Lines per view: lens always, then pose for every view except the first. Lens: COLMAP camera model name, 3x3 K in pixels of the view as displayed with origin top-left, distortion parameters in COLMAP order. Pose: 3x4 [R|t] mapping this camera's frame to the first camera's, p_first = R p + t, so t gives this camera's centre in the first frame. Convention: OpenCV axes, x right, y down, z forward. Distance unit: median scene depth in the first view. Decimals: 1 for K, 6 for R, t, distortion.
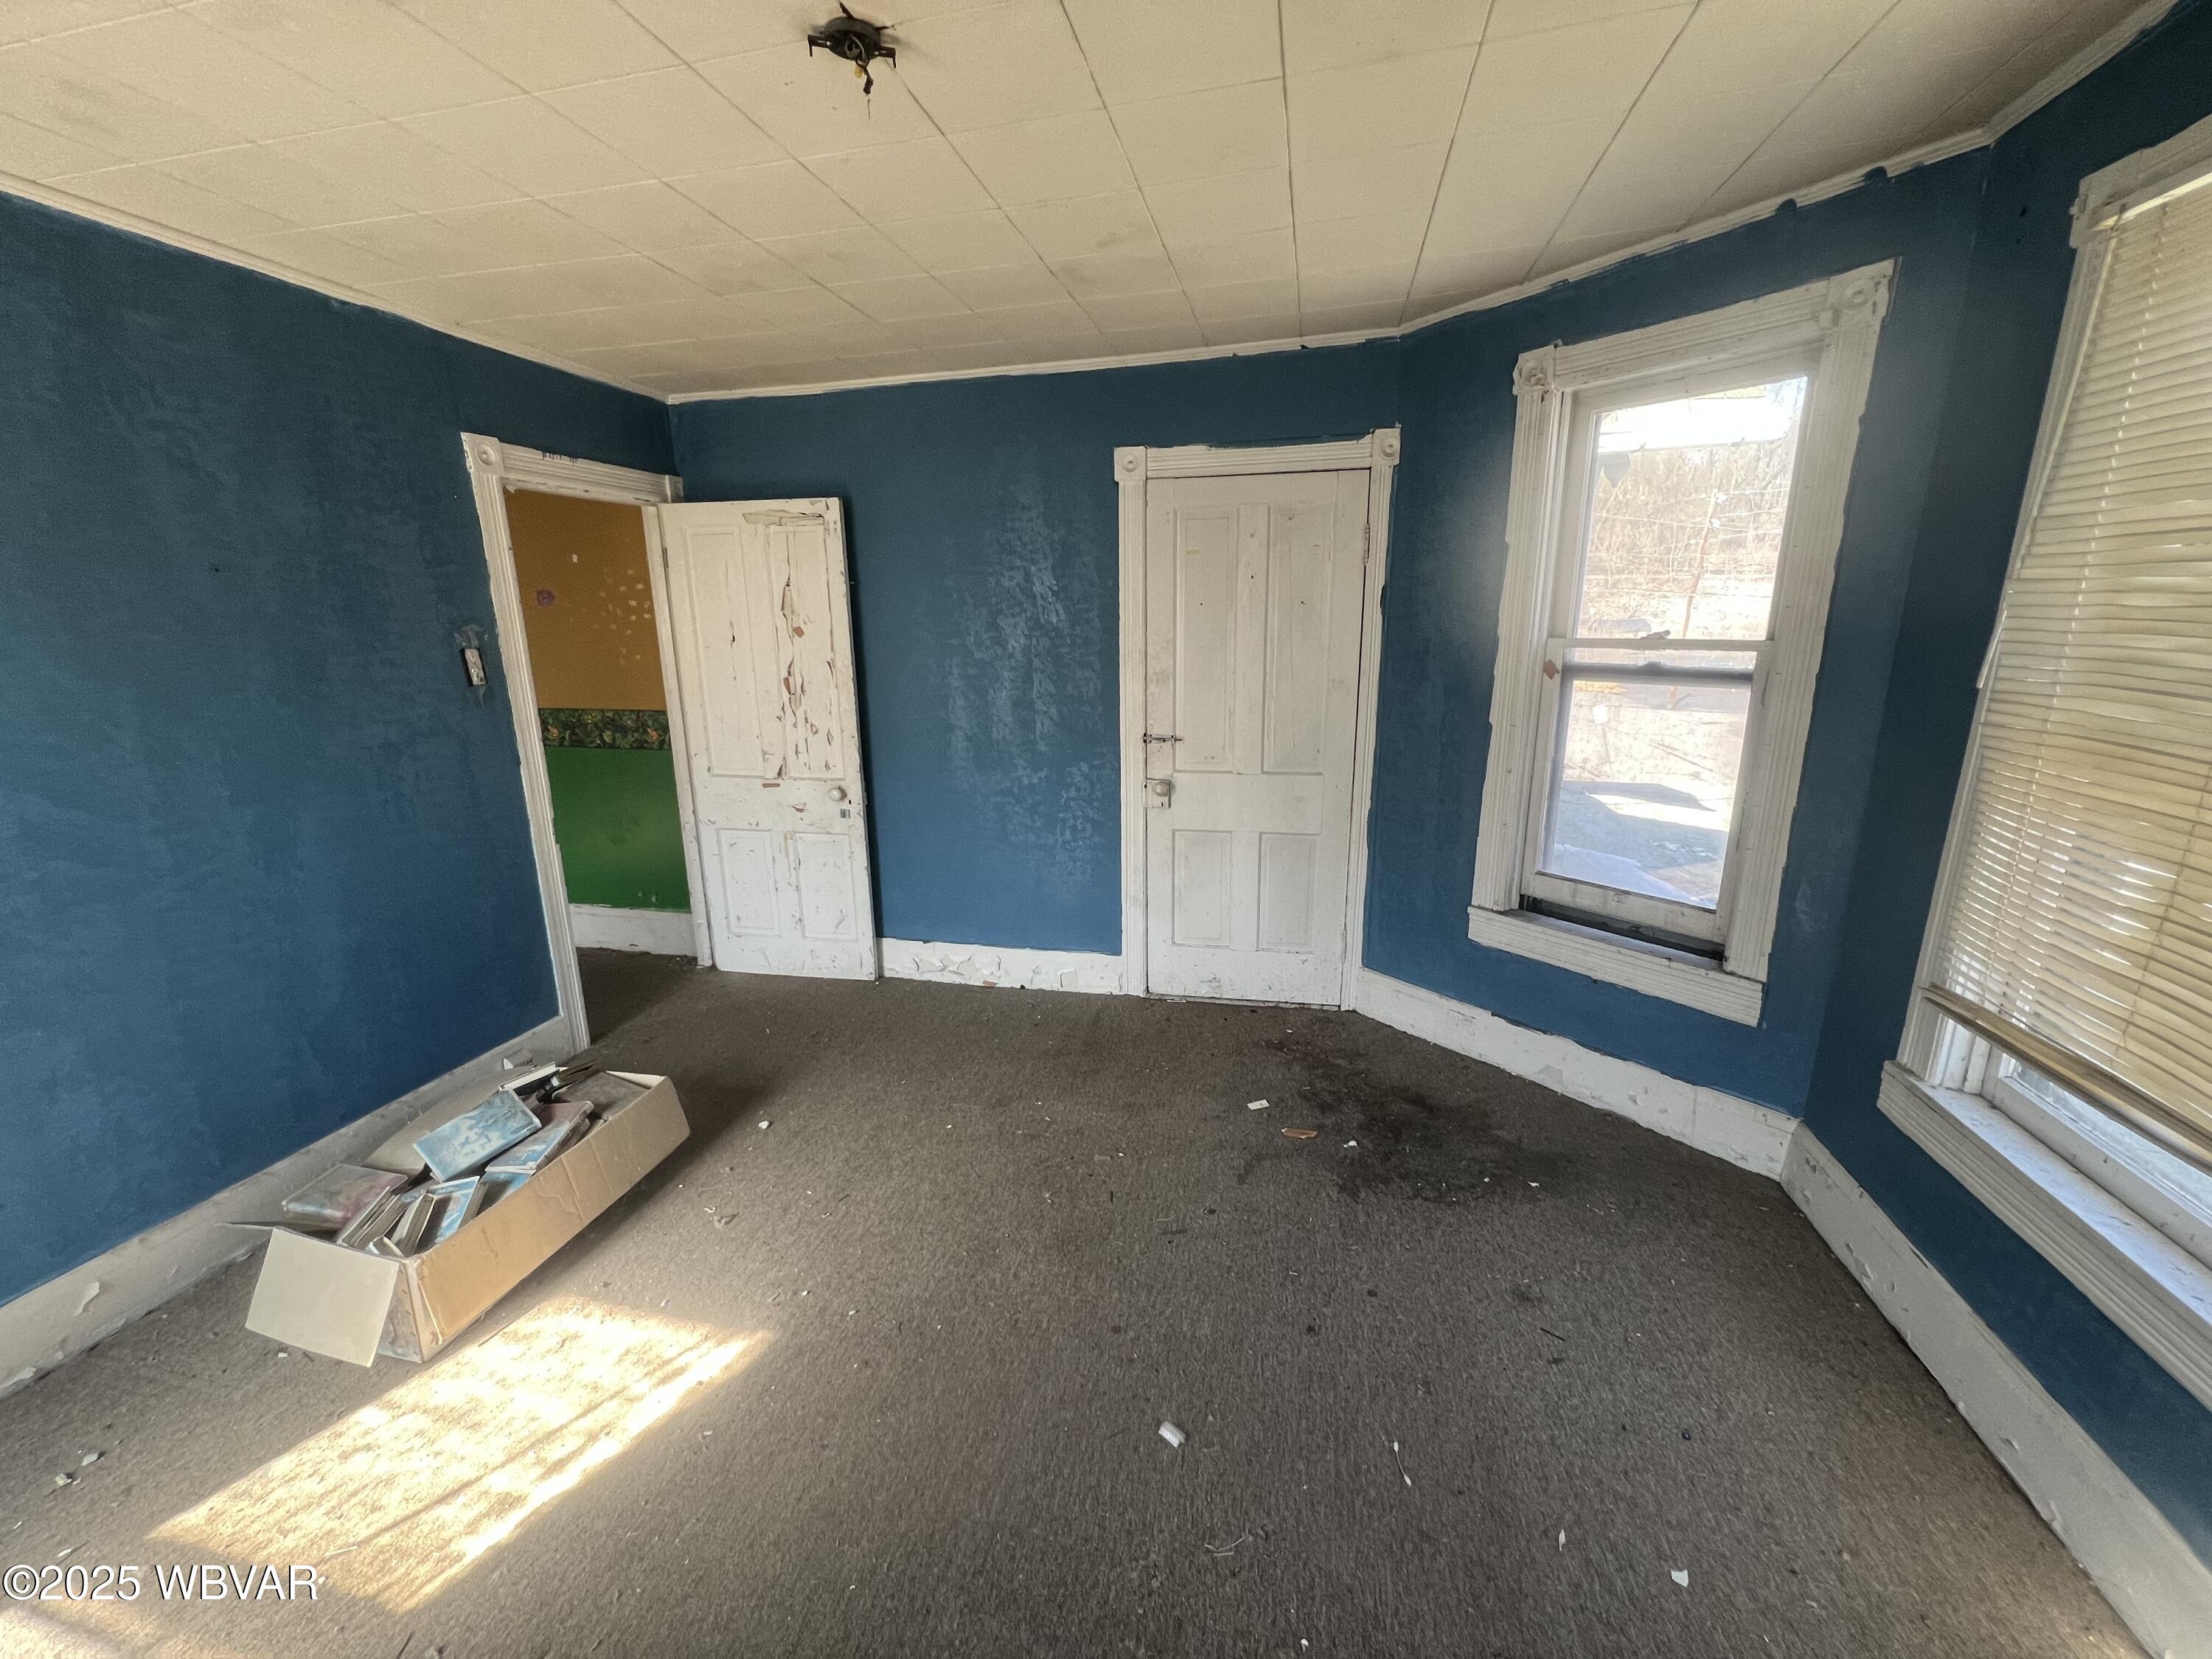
lens RADIAL K [[883.5, 0, 1096.1], [0, 883.5, 824.3], [0, 0, 1]] dist [0.000872, -0.000648]
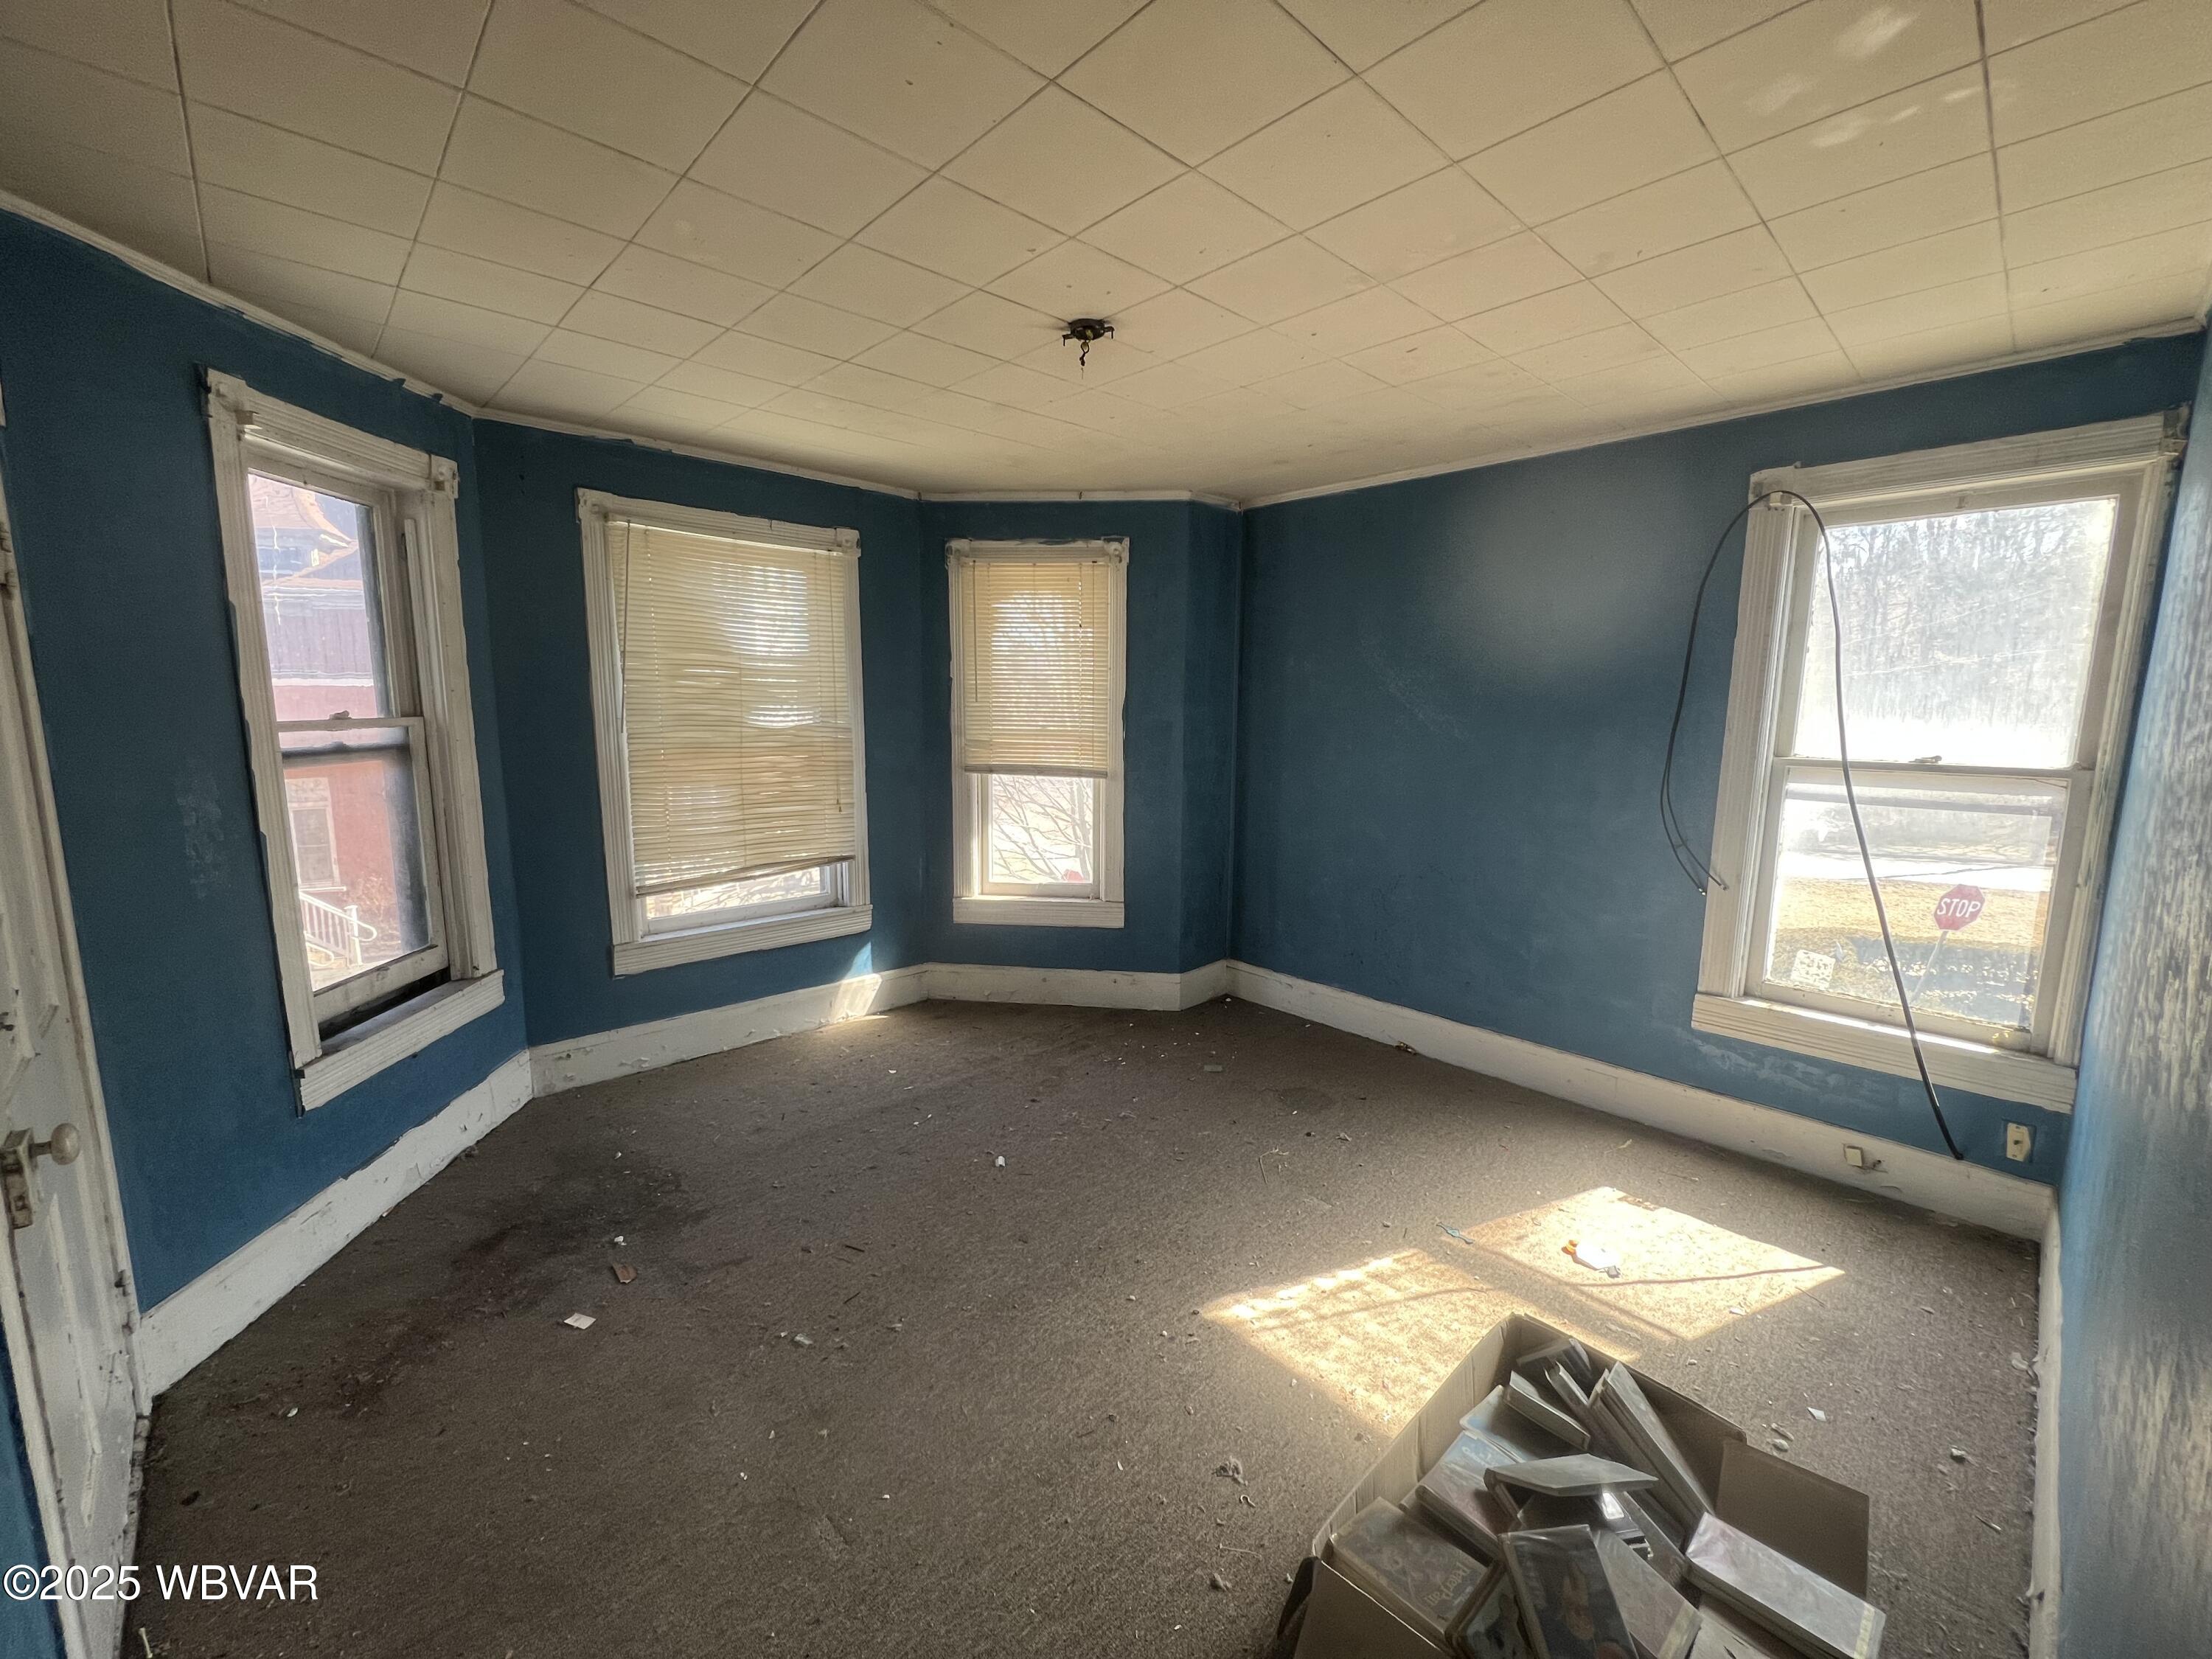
lens RADIAL K [[883.5, 0, 1096.2], [0, 883.5, 829.4], [0, 0, 1]] dist [0.000872, -0.000648]
pose [[-0.833483, -0.072010, 0.547833, -0.753940], [0.135825, 0.934348, 0.329463, -0.354668], [-0.535592, 0.349011, -0.768982, 1.562312]]
